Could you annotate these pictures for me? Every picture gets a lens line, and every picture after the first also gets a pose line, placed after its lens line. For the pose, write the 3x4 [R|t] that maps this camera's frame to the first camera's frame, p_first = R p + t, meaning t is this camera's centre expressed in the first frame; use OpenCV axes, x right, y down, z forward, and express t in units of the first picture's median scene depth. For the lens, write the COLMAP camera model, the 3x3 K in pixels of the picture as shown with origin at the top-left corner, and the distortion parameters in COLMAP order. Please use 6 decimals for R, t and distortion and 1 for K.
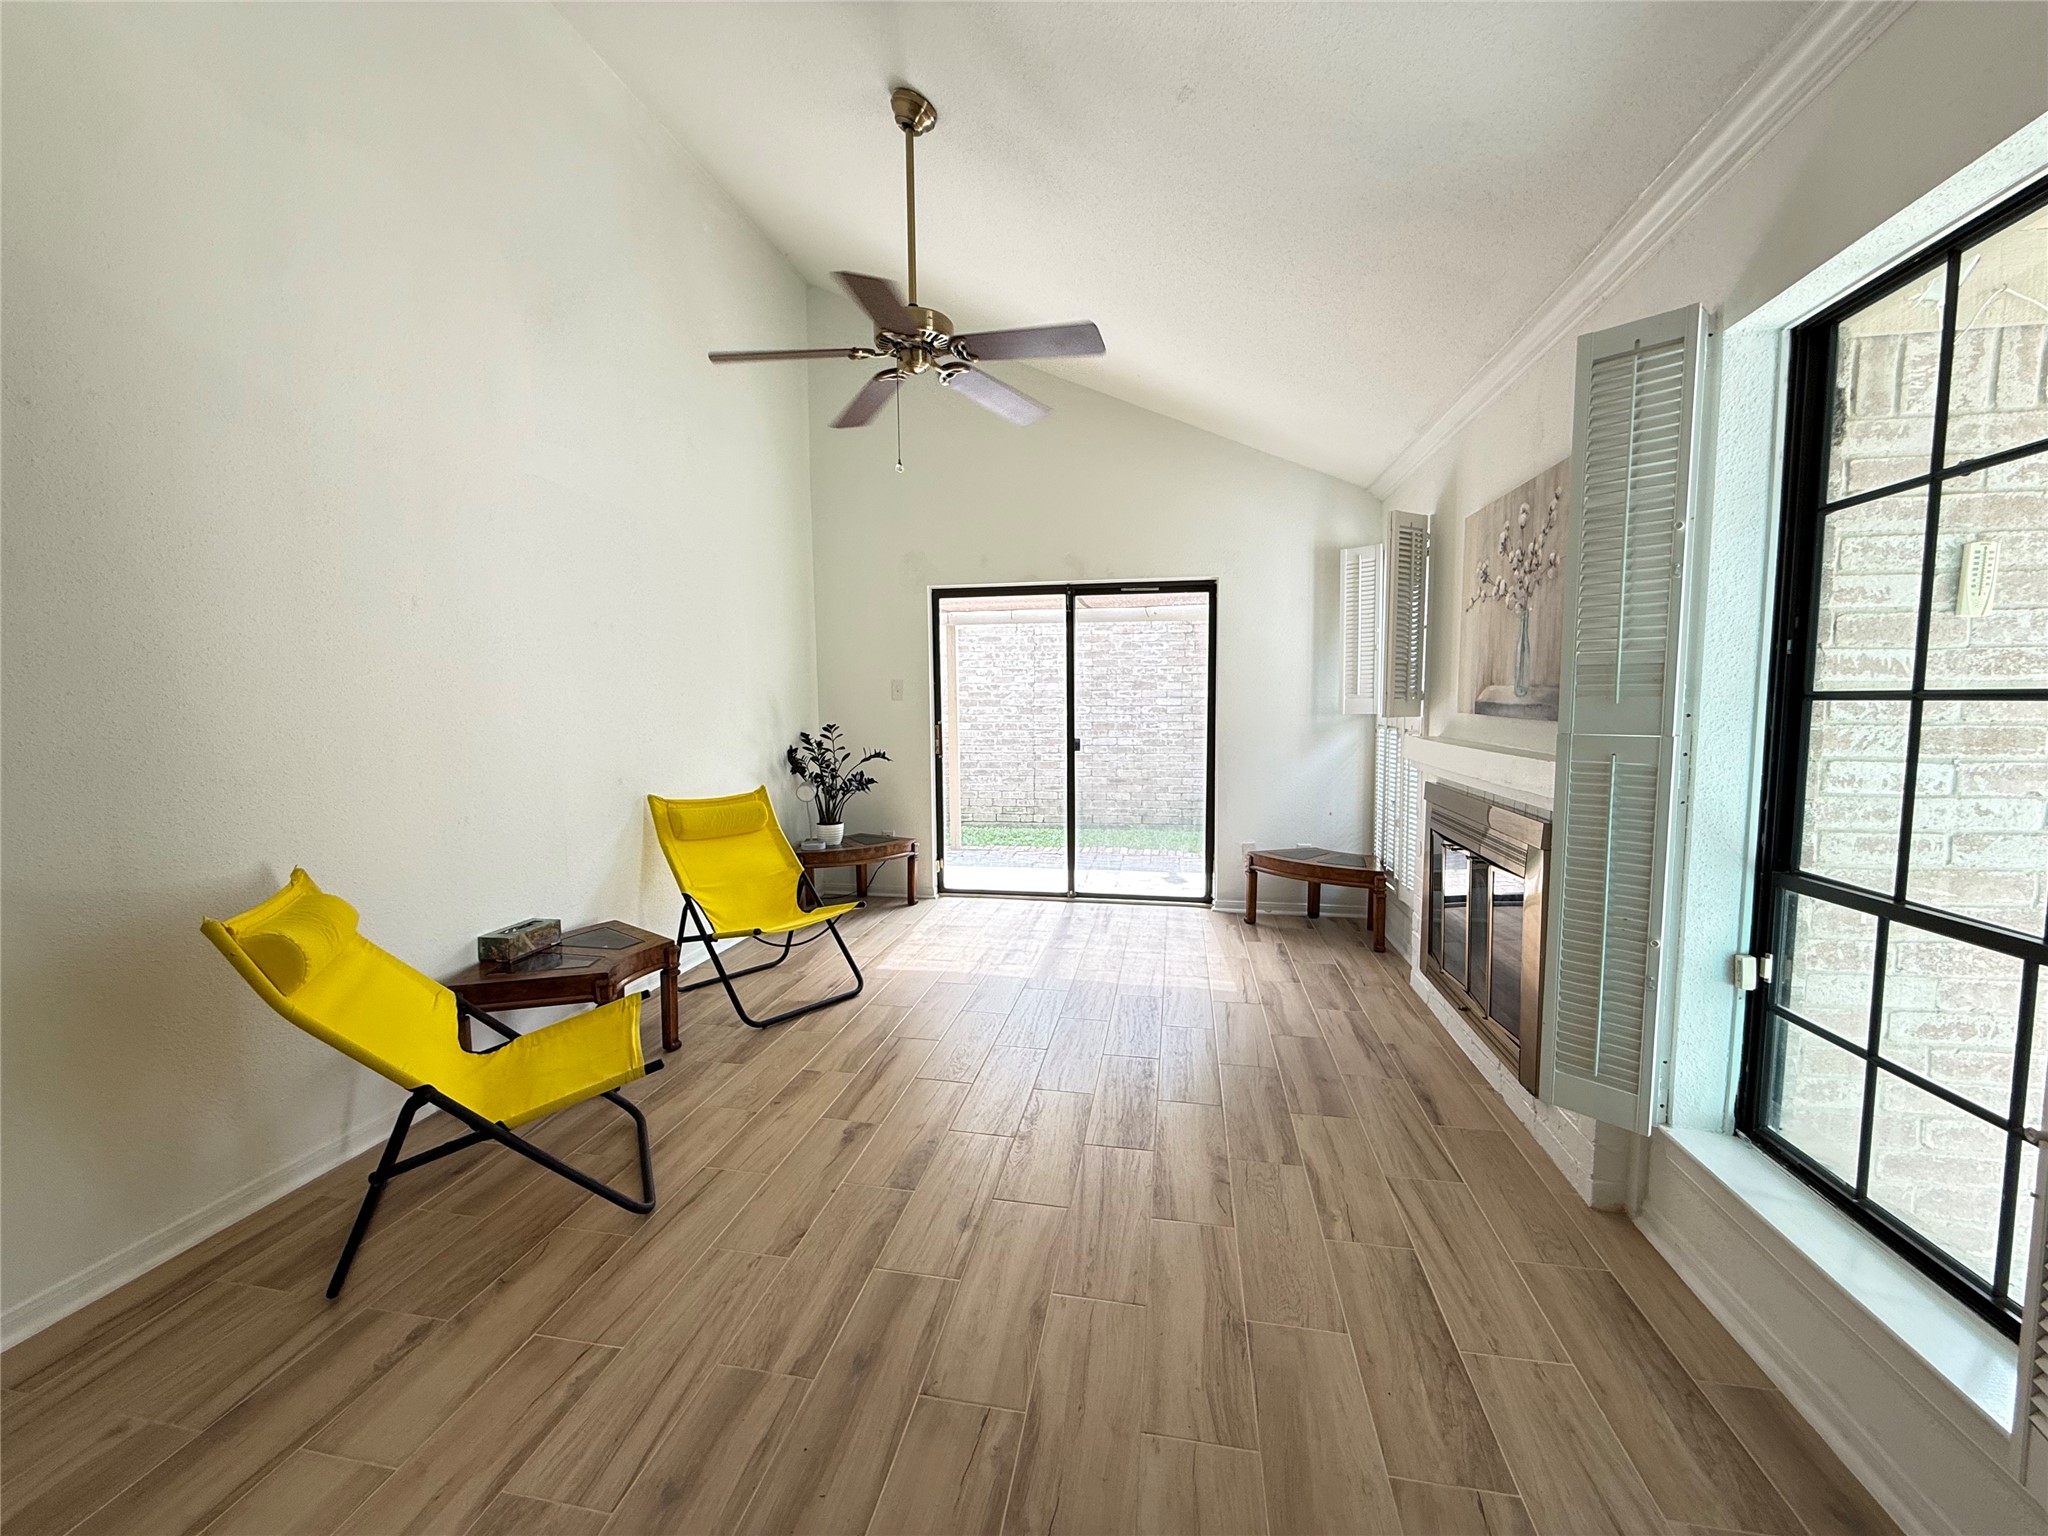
lens RADIAL K [[819.7, 0, 1020.1], [0, 819.7, 767.9], [0, 0, 1]] dist [-0.001798, 0.000288]
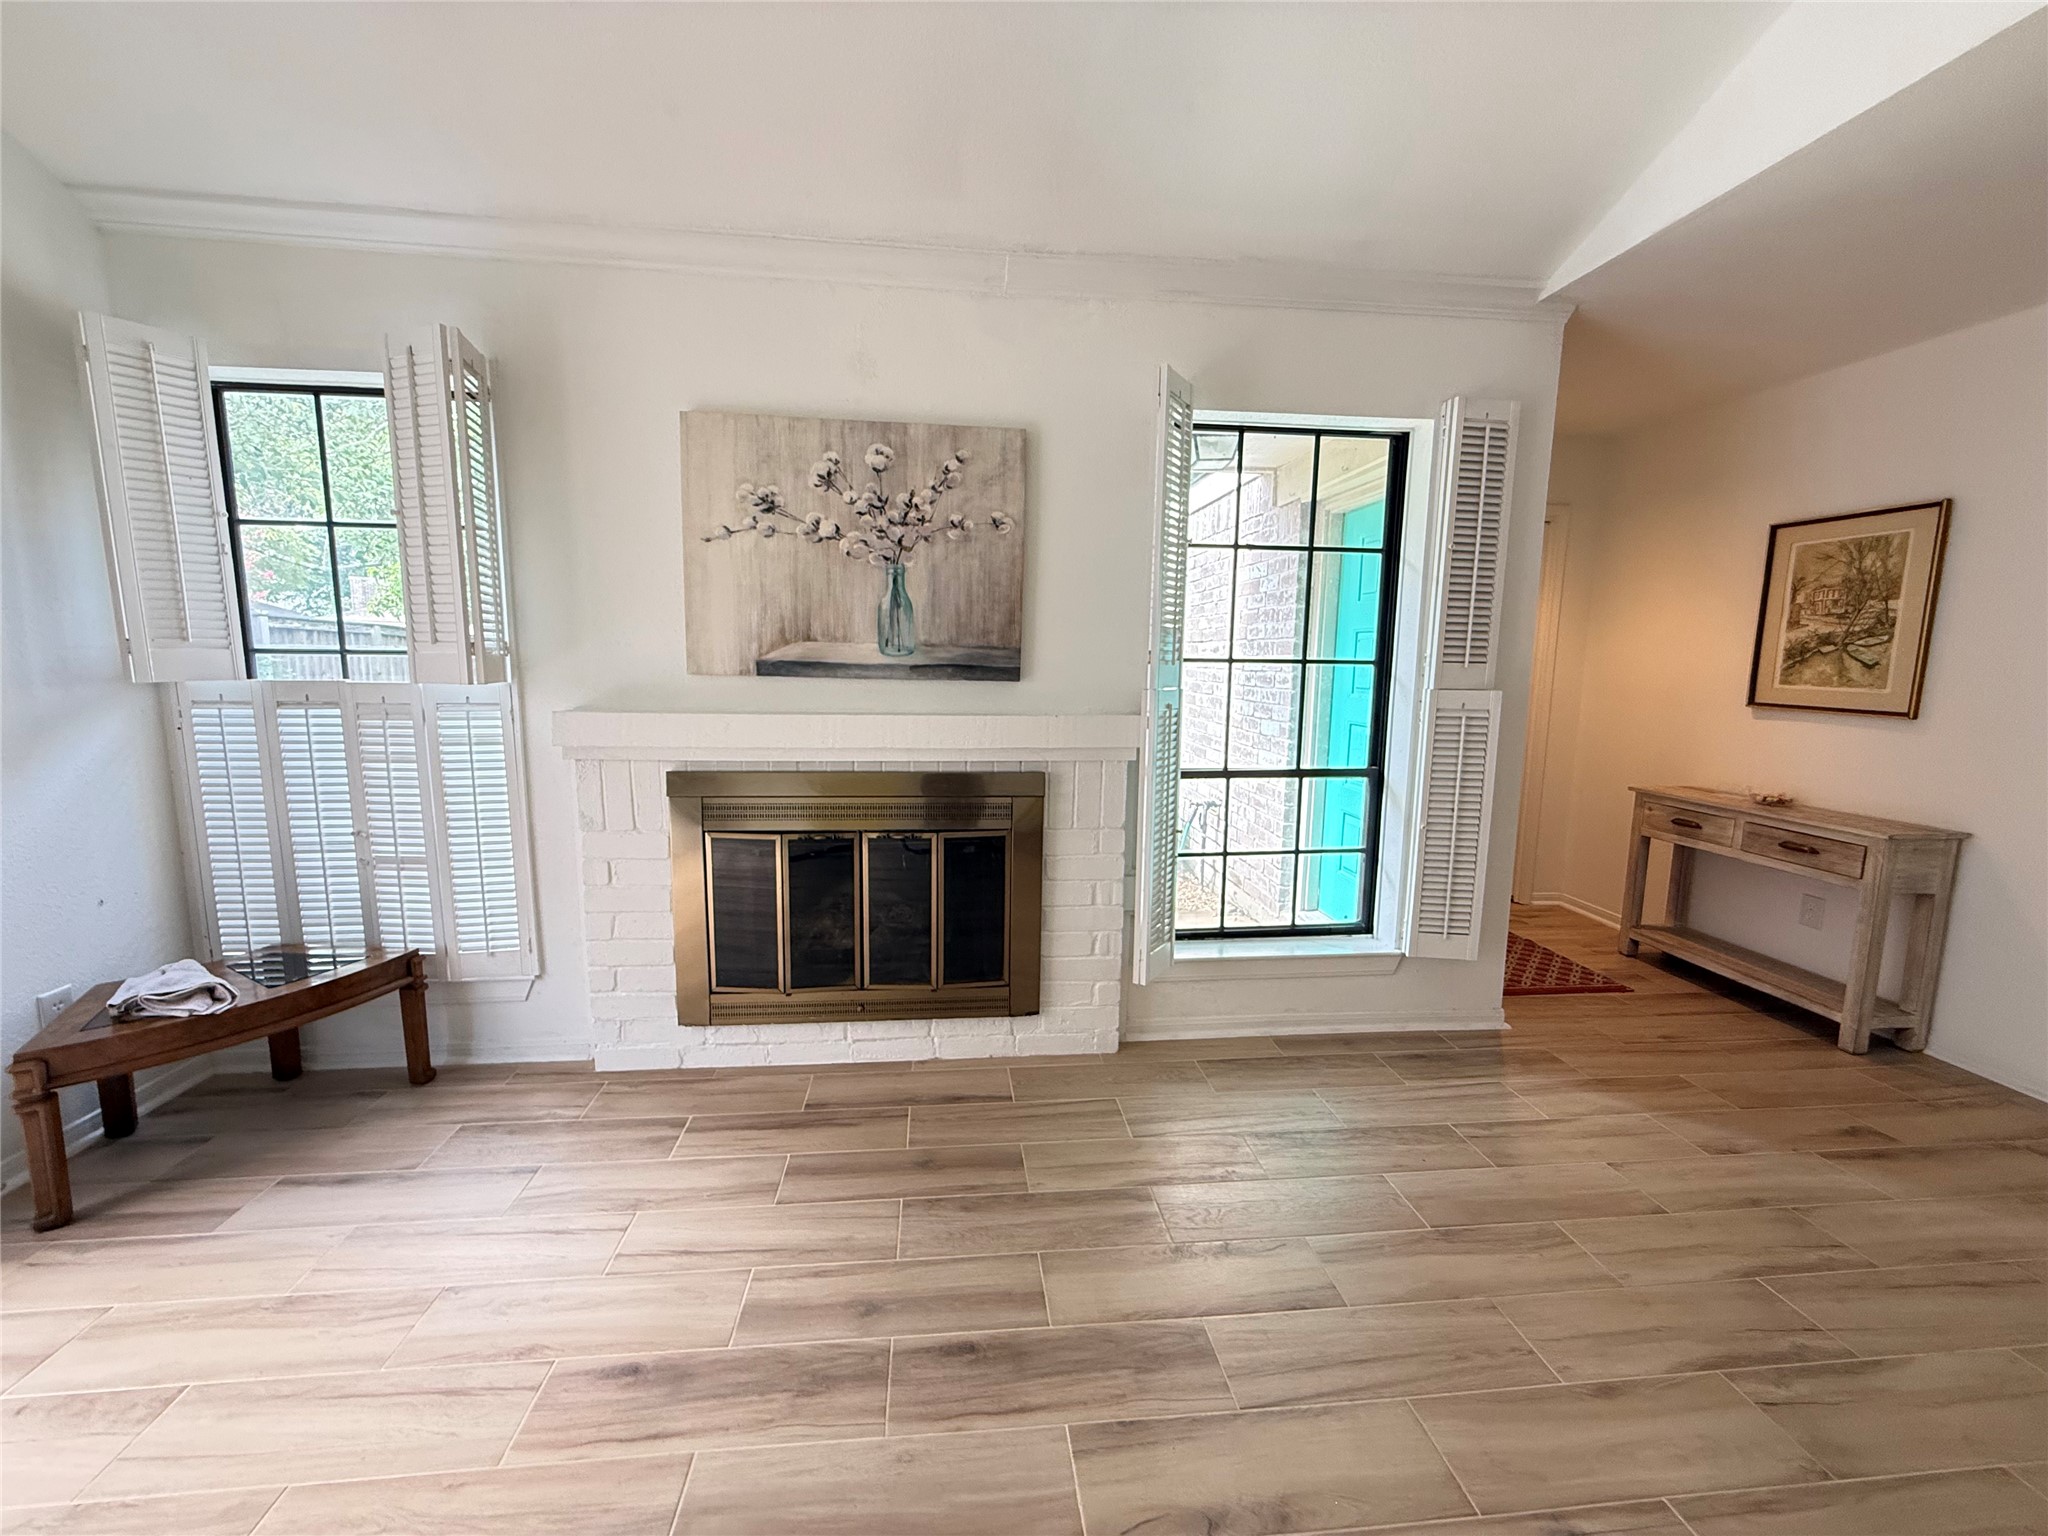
lens RADIAL K [[819.7, 0, 1020.9], [0, 819.7, 765.7], [0, 0, 1]] dist [-0.001798, 0.000288]
pose [[-0.286229, -0.123810, 0.950129, -0.308268], [0.069673, 0.986302, 0.149512, -0.083101], [-0.955625, 0.108993, -0.273682, 1.011858]]
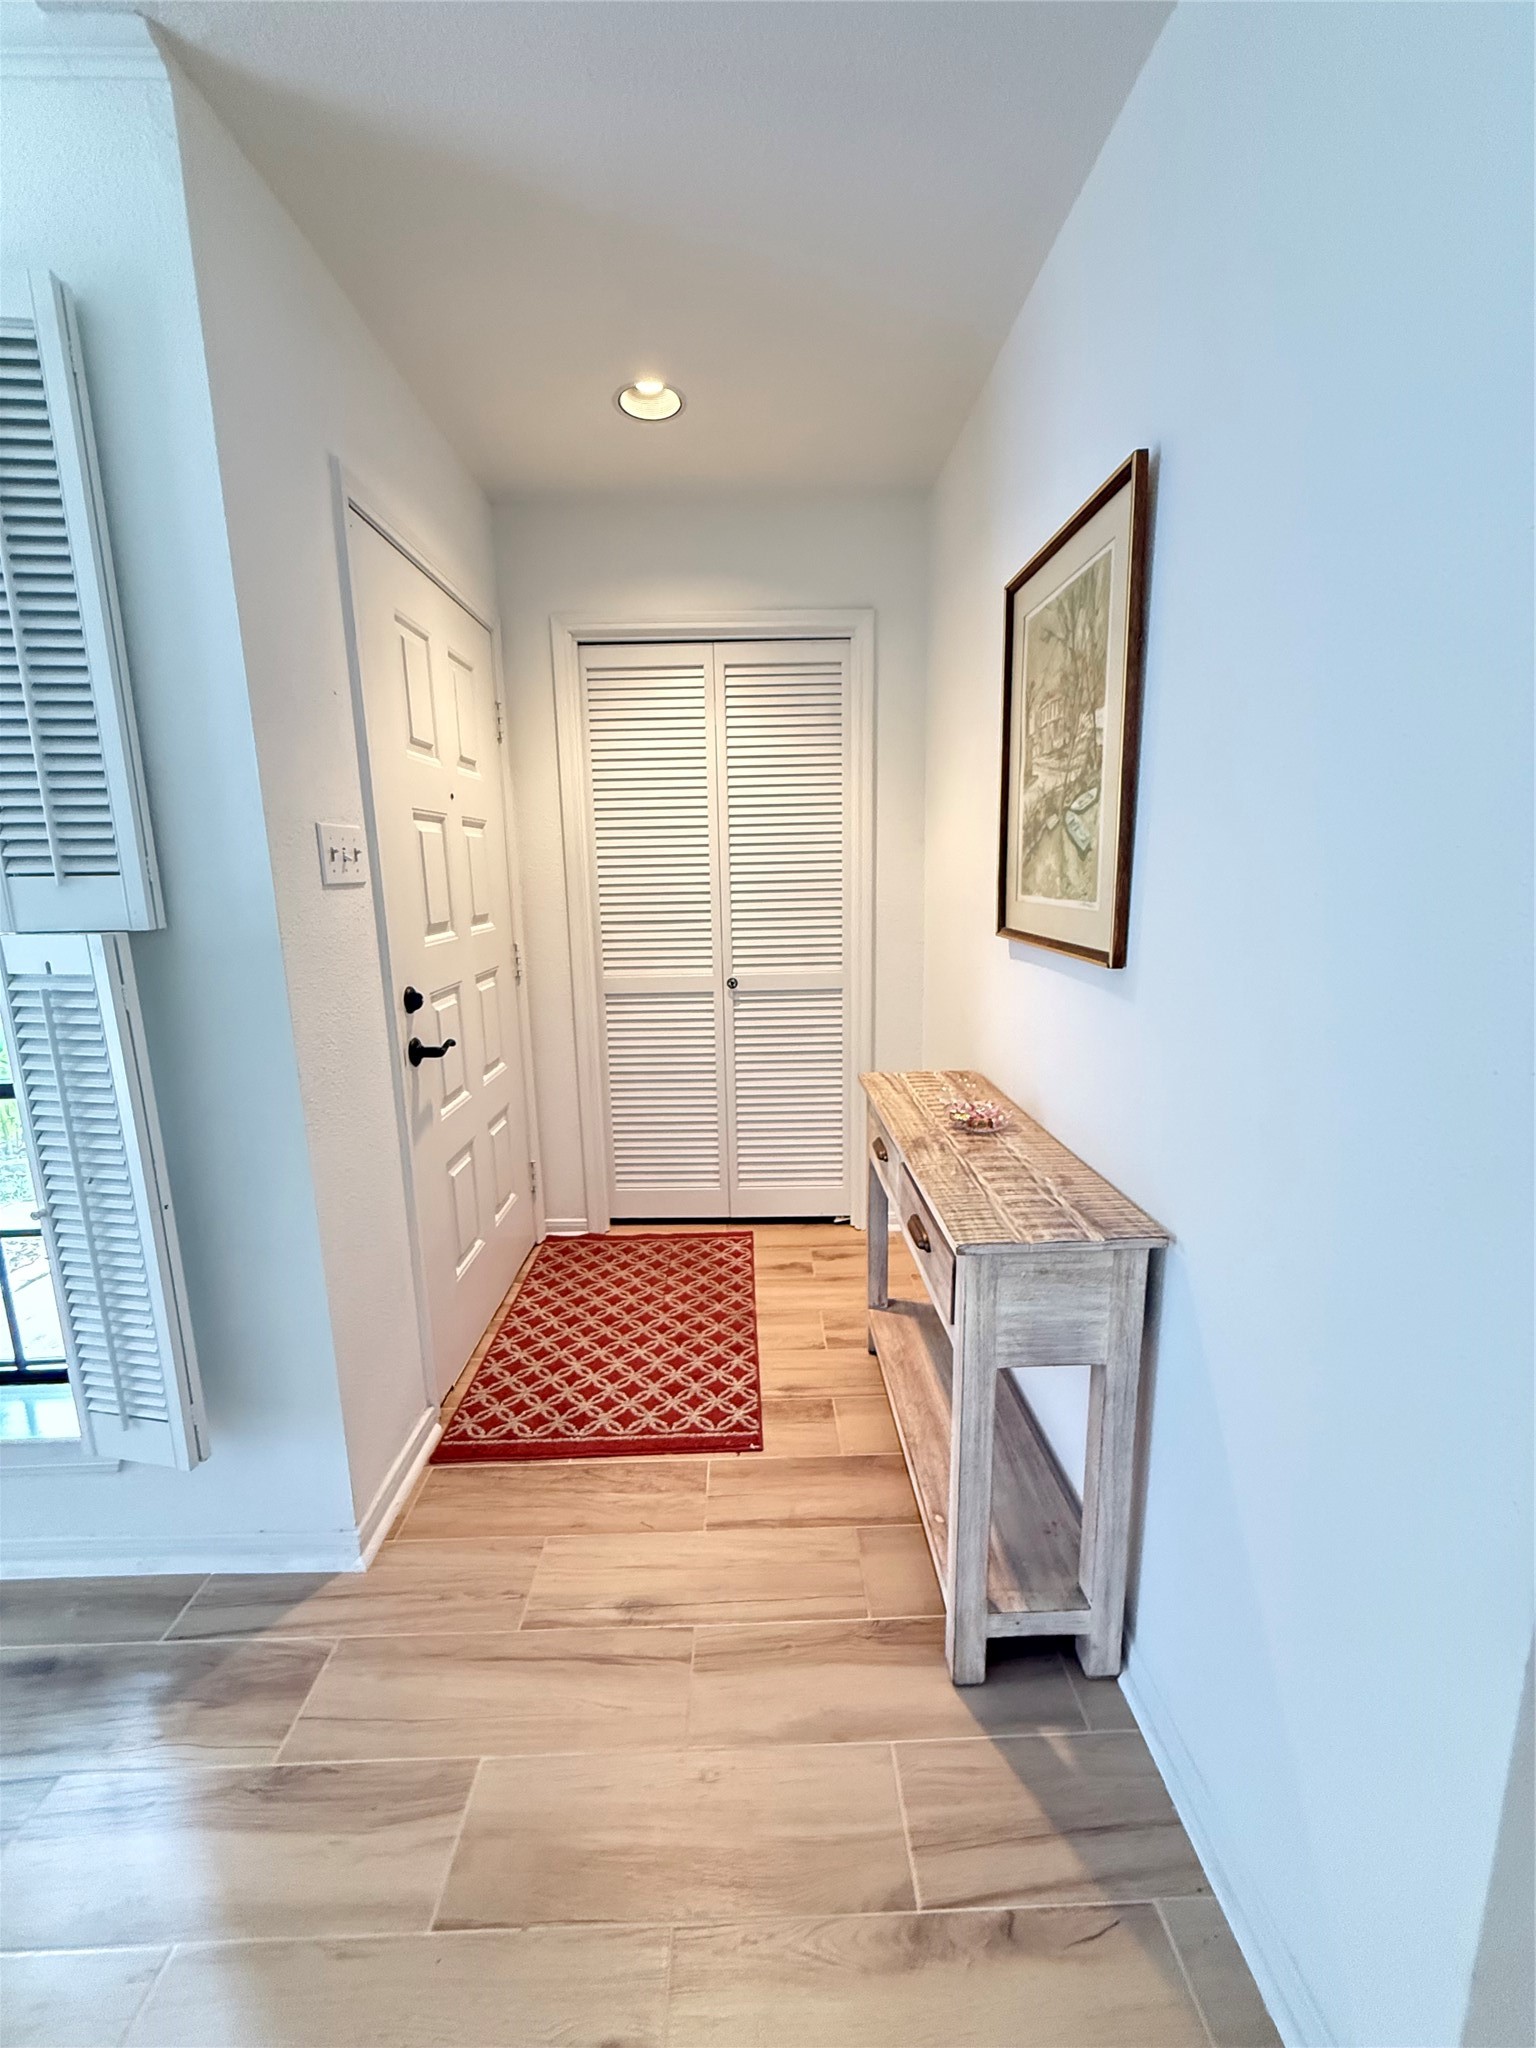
lens RADIAL K [[819.7, 0, 768.5], [0, 819.7, 1024.2], [0, 0, 1]] dist [-0.001798, 0.000288]
pose [[-0.212108, -0.166032, 0.963039, -0.079421], [0.101272, 0.976421, 0.190644, 0.005508], [-0.971985, 0.137966, -0.190292, 0.021890]]
